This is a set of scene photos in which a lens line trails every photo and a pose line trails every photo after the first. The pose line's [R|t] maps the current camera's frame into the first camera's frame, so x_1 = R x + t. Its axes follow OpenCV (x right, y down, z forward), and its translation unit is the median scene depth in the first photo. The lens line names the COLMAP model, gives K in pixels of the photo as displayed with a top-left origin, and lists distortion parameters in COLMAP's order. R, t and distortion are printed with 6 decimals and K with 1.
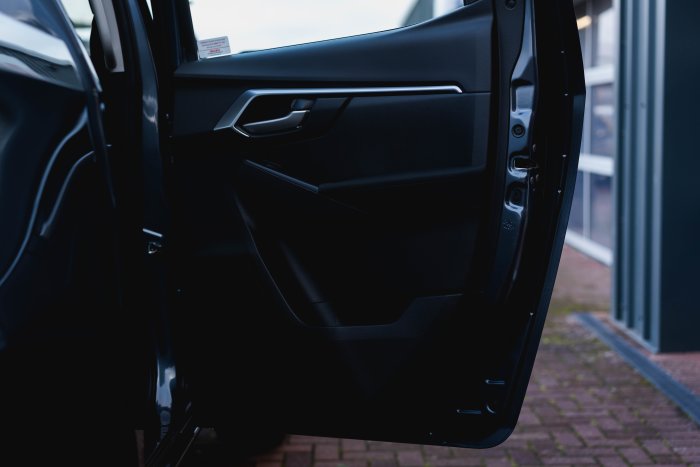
lens RADIAL K [[1091.7, 0, 347.3], [0, 1091.7, 232.7], [0, 0, 1]] dist [0.001854, 0.000000]
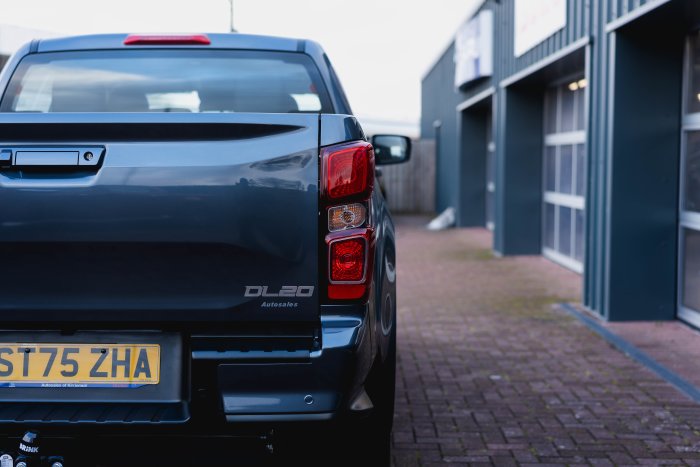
lens RADIAL K [[1091.7, 0, 347.7], [0, 1091.7, 232.8], [0, 0, 1]] dist [0.001854, 0.000000]
pose [[0.999577, 0.027859, -0.008348, -0.074278], [-0.028160, 0.998862, -0.038500, 0.052758], [0.007266, 0.038718, 0.999224, -0.549369]]
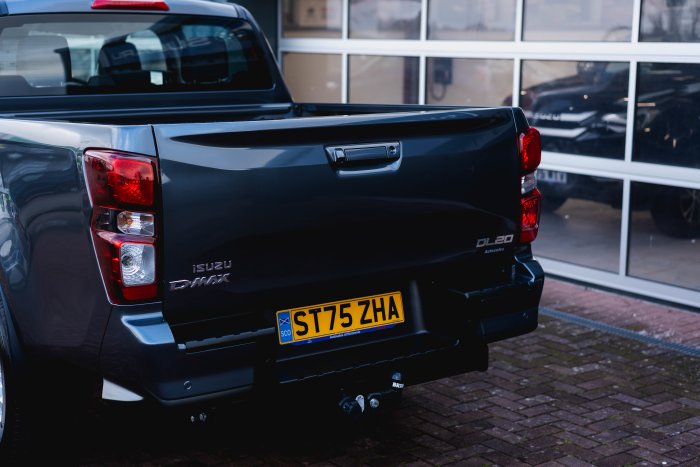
lens RADIAL K [[1091.7, 0, 350.6], [0, 1091.7, 234.0], [0, 0, 1]] dist [0.001854, 0.000000]
pose [[0.795961, -0.075822, 0.600581, -0.620844], [0.033783, 0.996142, 0.080989, -0.004498], [-0.604405, -0.044174, 0.795452, -0.533856]]
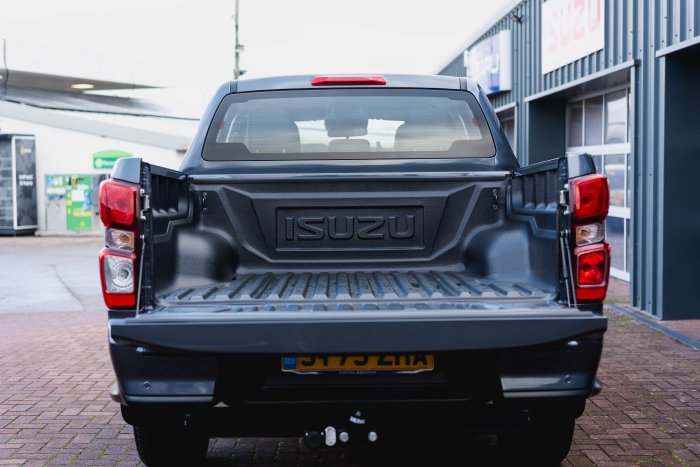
lens RADIAL K [[1091.7, 0, 353.3], [0, 1091.7, 232.6], [0, 0, 1]] dist [0.001854, 0.000000]
pose [[0.999475, 0.014720, 0.028849, -0.244293], [-0.013395, 0.998870, -0.045604, 0.056232], [-0.029488, 0.045194, 0.998543, -0.684264]]
